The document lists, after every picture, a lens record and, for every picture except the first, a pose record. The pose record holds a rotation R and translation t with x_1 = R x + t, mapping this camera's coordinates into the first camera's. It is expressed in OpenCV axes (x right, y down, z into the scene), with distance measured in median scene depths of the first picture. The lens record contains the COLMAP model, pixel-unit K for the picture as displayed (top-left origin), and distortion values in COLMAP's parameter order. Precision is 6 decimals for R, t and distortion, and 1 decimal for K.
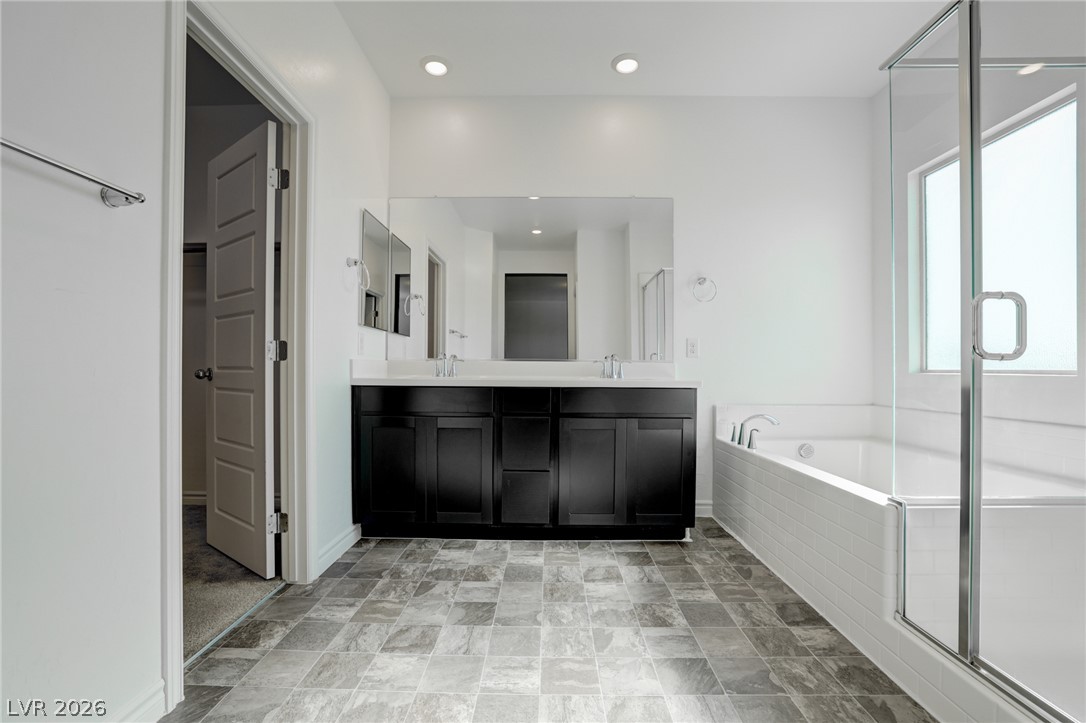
lens RADIAL K [[467.8, 0, 543.2], [0, 467.8, 366.0], [0, 0, 1]] dist [-0.043716, 0.015325]
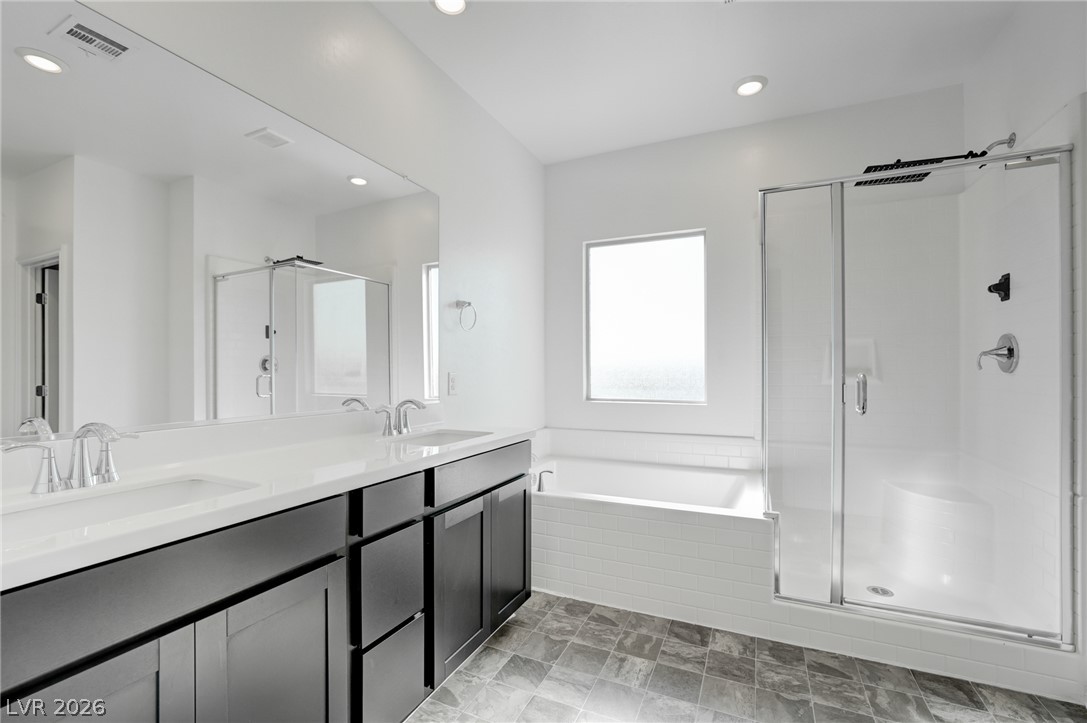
lens RADIAL K [[468.2, 0, 543.7], [0, 468.2, 366.0], [0, 0, 1]] dist [-0.043716, 0.015325]
pose [[0.410488, 0.002112, 0.911863, -0.559212], [-0.004860, 0.999988, -0.000128, -0.106514], [-0.911853, -0.004379, 0.410494, 0.754756]]
